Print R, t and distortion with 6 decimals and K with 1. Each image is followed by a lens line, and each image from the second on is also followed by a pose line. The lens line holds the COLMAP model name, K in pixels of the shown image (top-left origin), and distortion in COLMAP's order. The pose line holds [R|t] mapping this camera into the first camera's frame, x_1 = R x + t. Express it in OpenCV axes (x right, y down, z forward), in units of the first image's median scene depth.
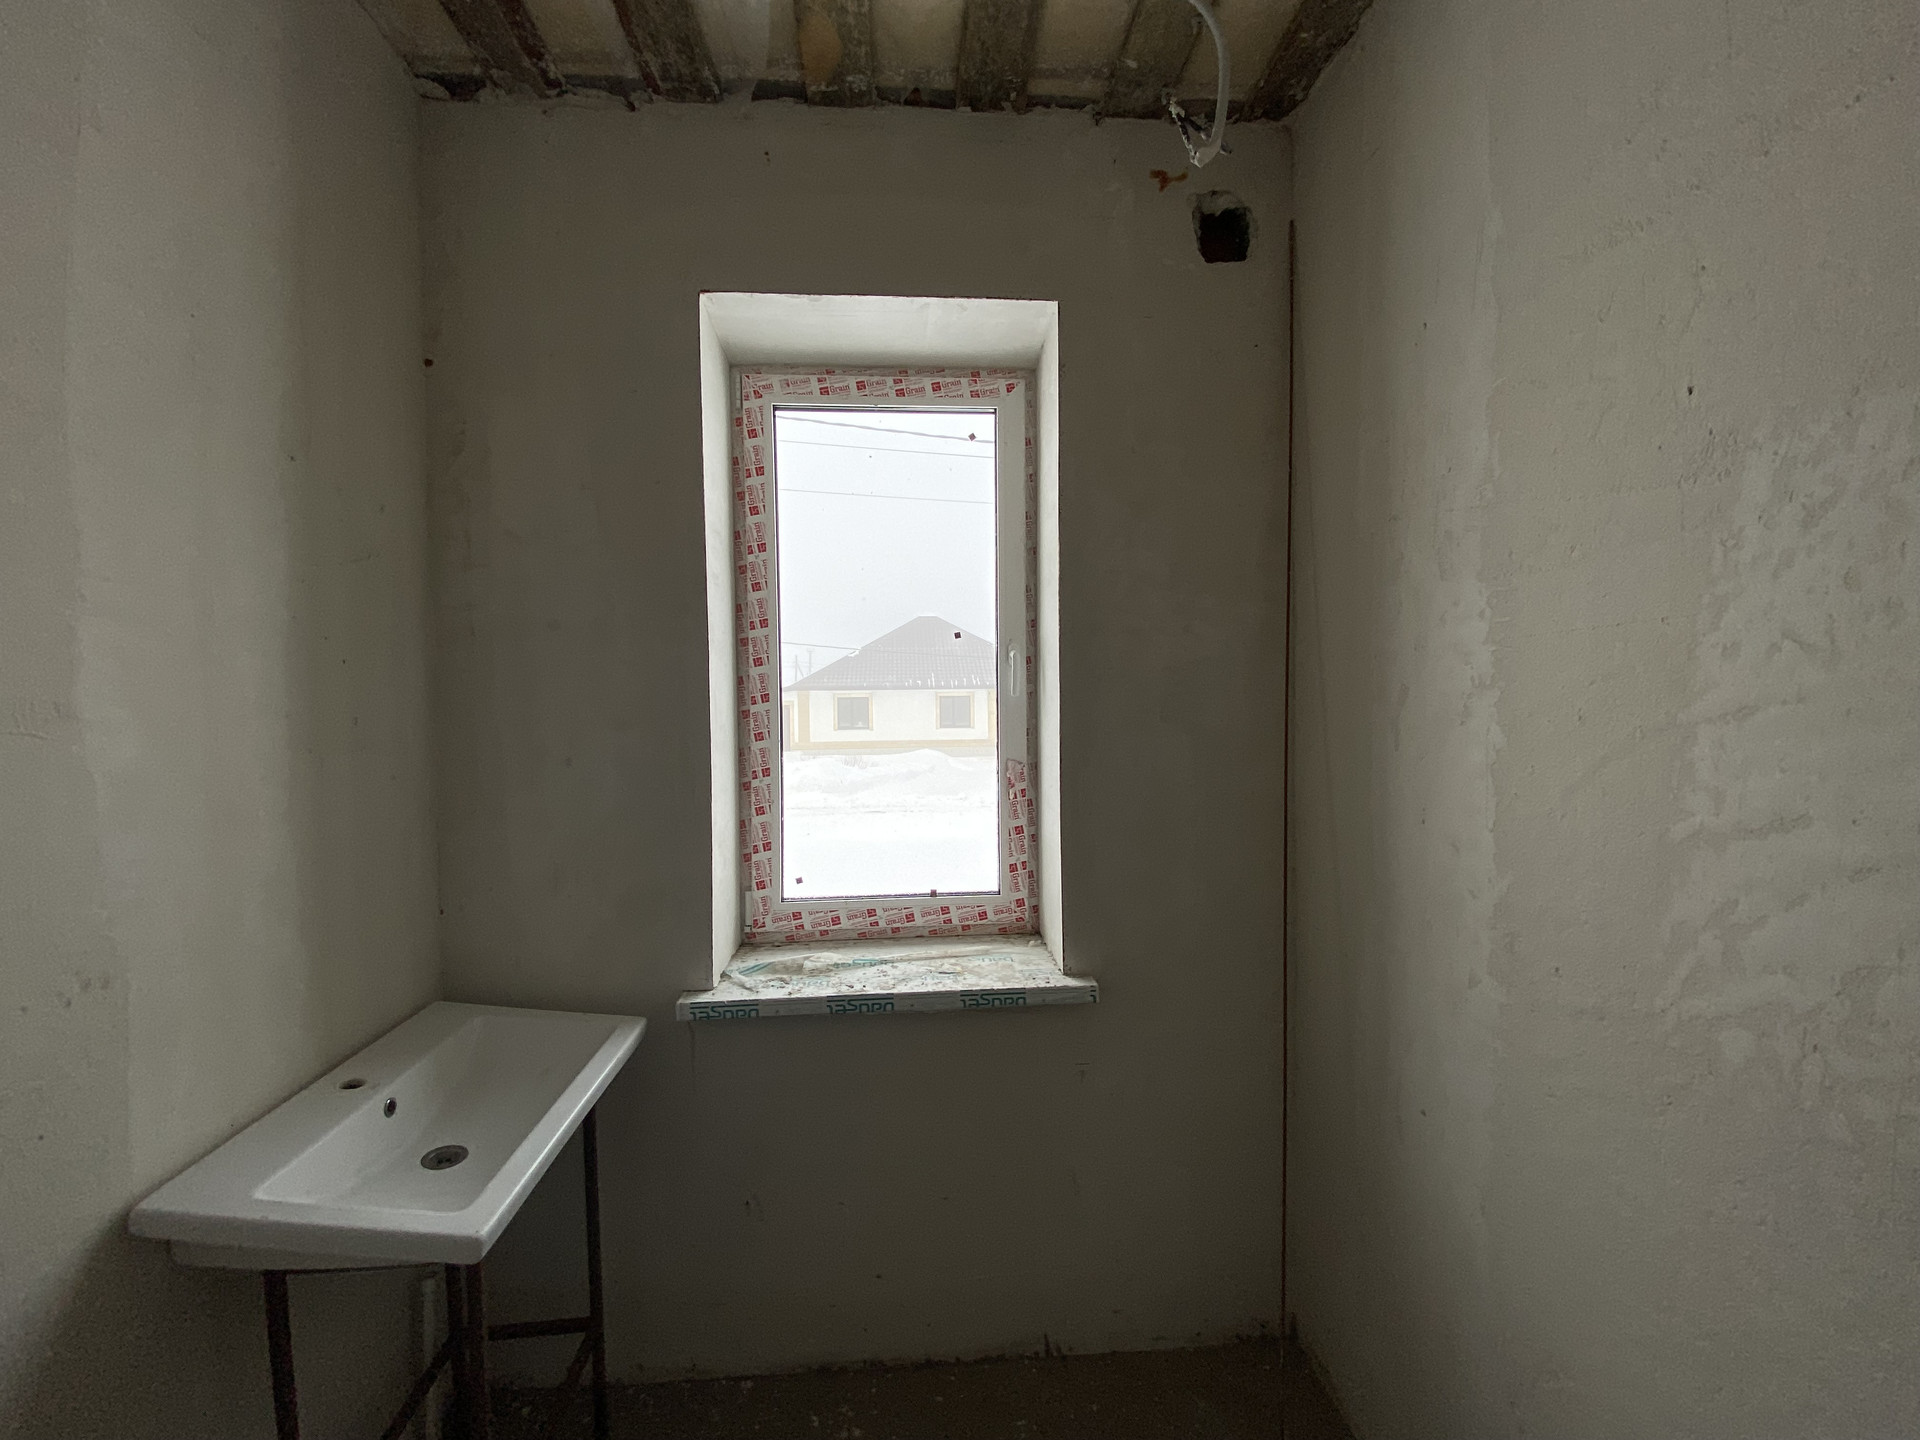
lens RADIAL K [[778.1, 0, 954.2], [0, 778.1, 718.0], [0, 0, 1]] dist [0.028491, -0.020704]
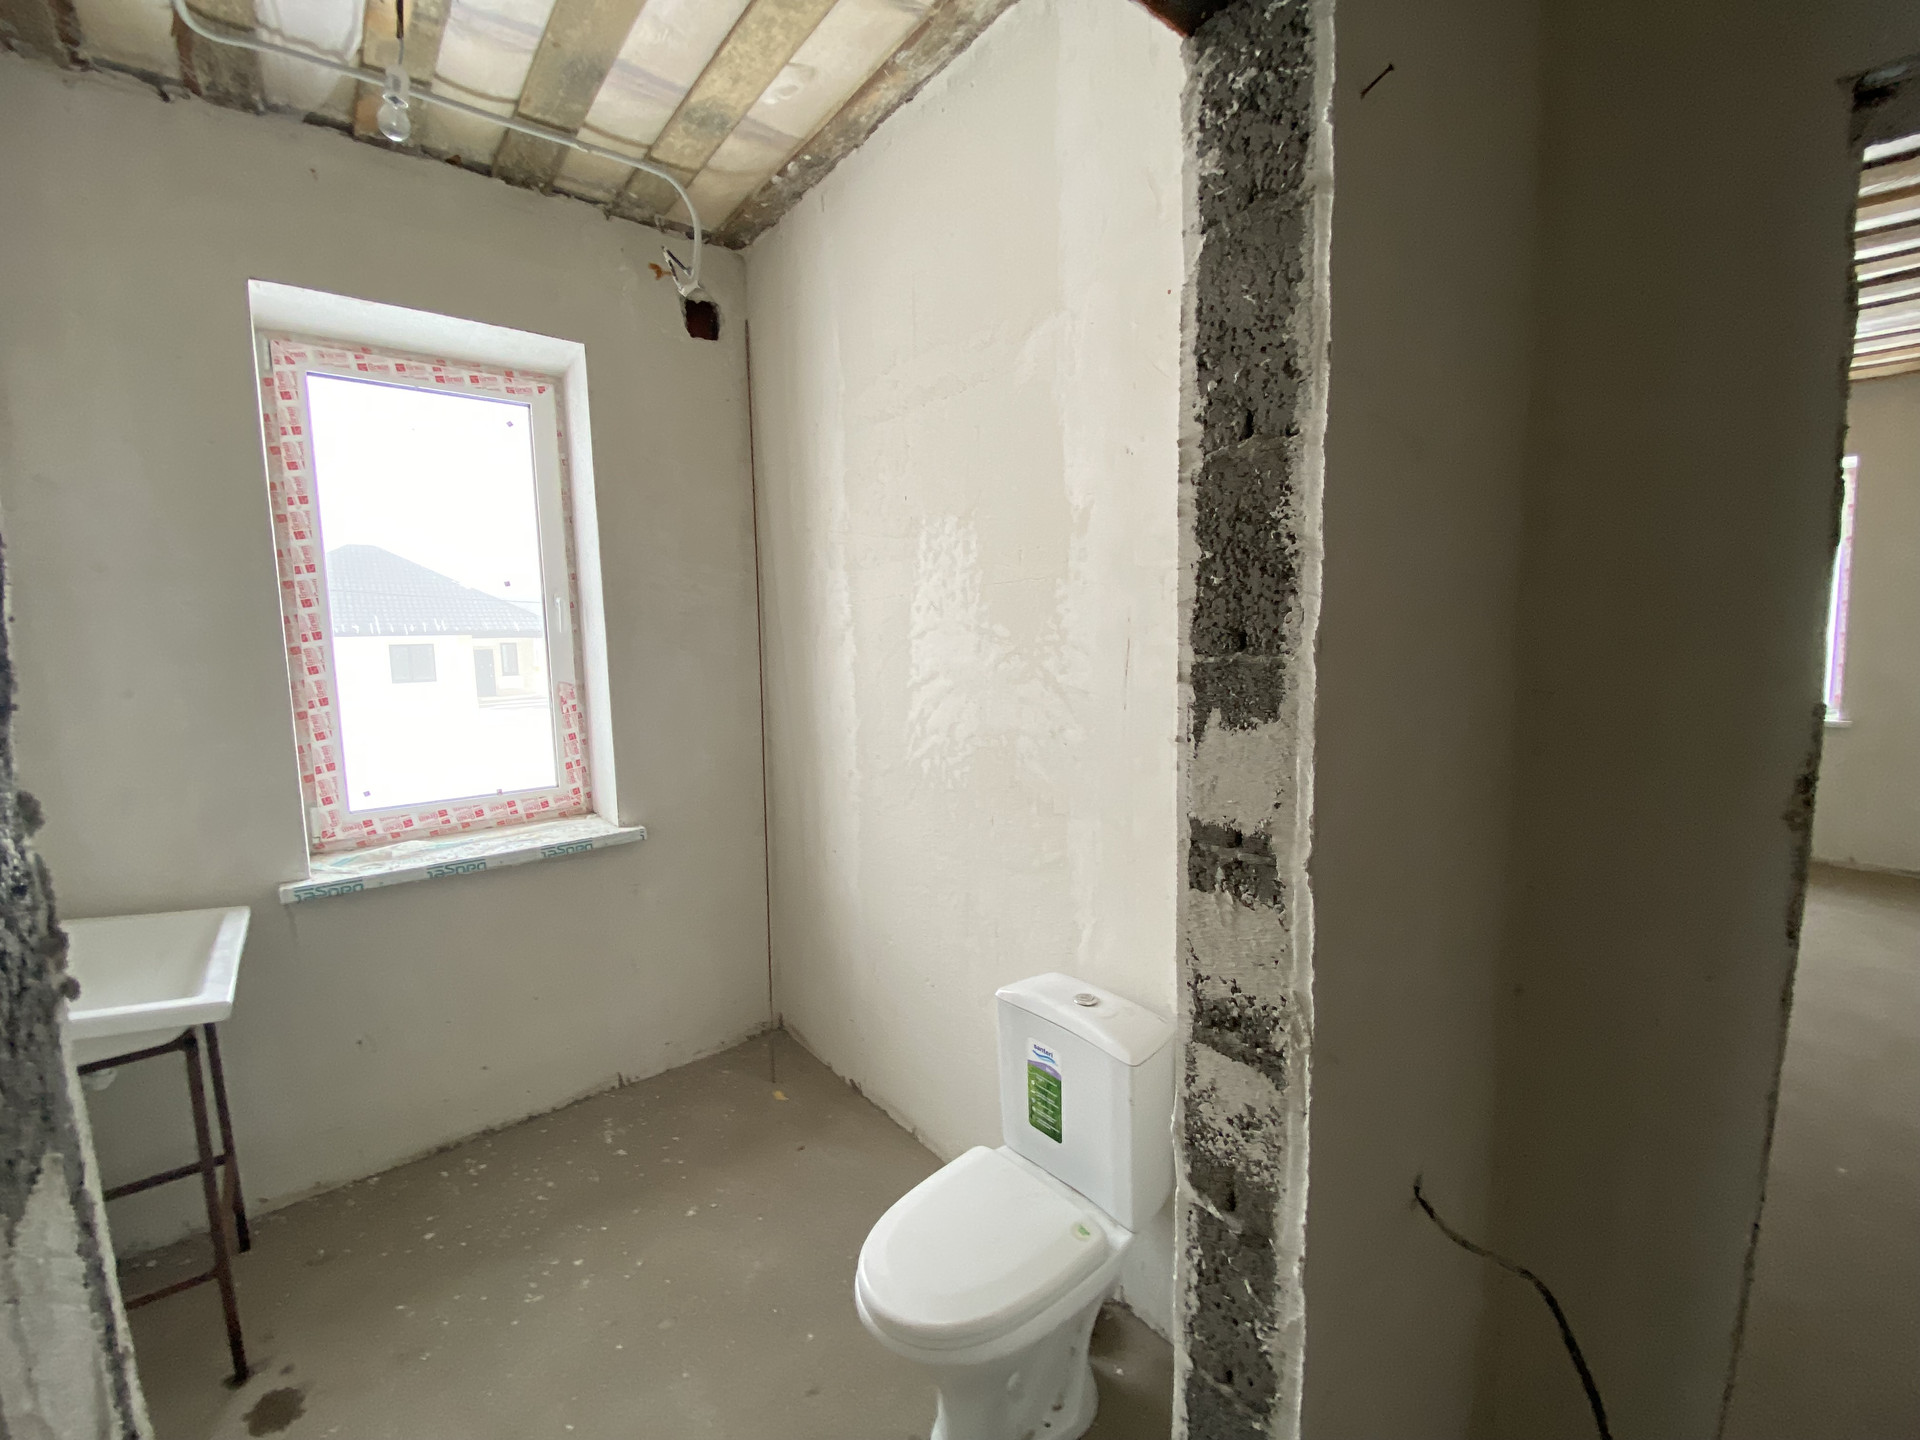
lens RADIAL K [[778.1, 0, 954.2], [0, 778.1, 718.0], [0, 0, 1]] dist [0.028491, -0.020704]
pose [[0.814885, -0.066134, 0.575837, -0.177319], [0.027265, 0.996743, 0.075891, 0.036192], [-0.578981, -0.046143, 0.814034, -0.529958]]
